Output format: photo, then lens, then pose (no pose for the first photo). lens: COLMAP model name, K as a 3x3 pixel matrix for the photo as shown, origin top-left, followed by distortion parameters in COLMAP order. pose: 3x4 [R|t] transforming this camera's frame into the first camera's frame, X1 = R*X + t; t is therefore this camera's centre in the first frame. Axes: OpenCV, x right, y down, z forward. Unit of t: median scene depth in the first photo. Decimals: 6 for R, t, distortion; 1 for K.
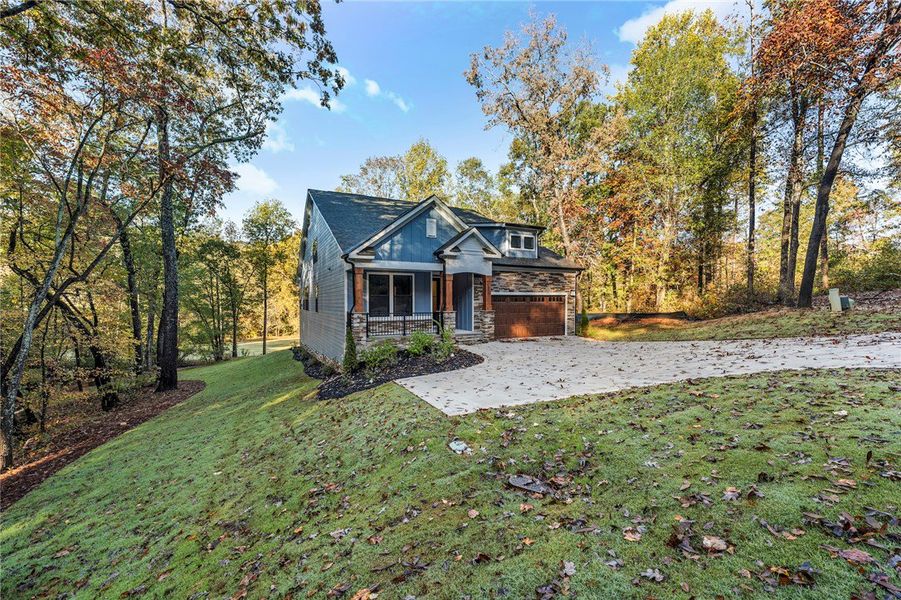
lens RADIAL K [[414.3, 0, 449.5], [0, 414.3, 304.3], [0, 0, 1]] dist [-0.000768, -0.000423]
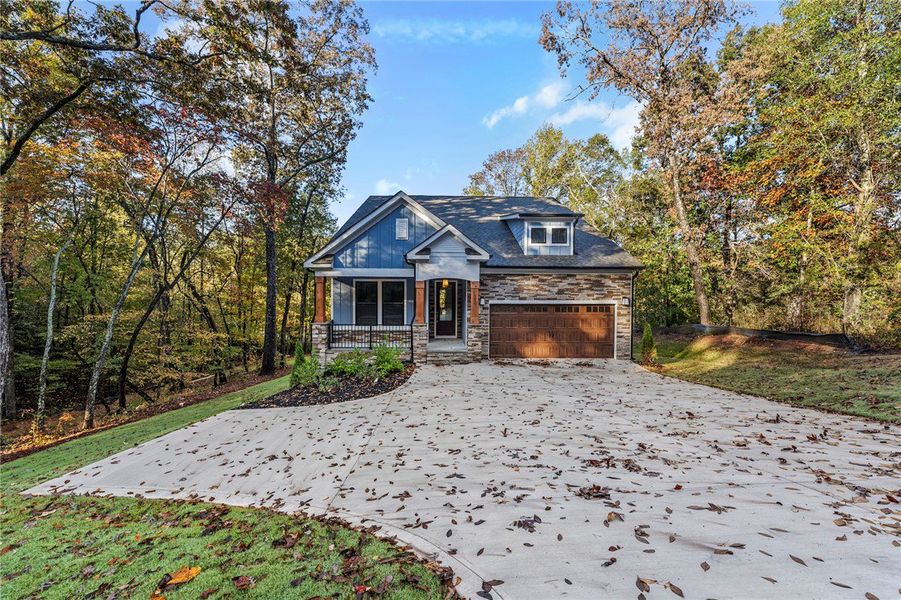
lens RADIAL K [[398.0, 0, 431.1], [0, 398.0, 295.5], [0, 0, 1]] dist [-0.000966, -0.000148]
pose [[0.877527, 0.008005, -0.479461, 0.364580], [-0.007643, 0.999967, 0.002706, -0.039495], [0.479467, 0.001290, 0.877559, 0.250316]]
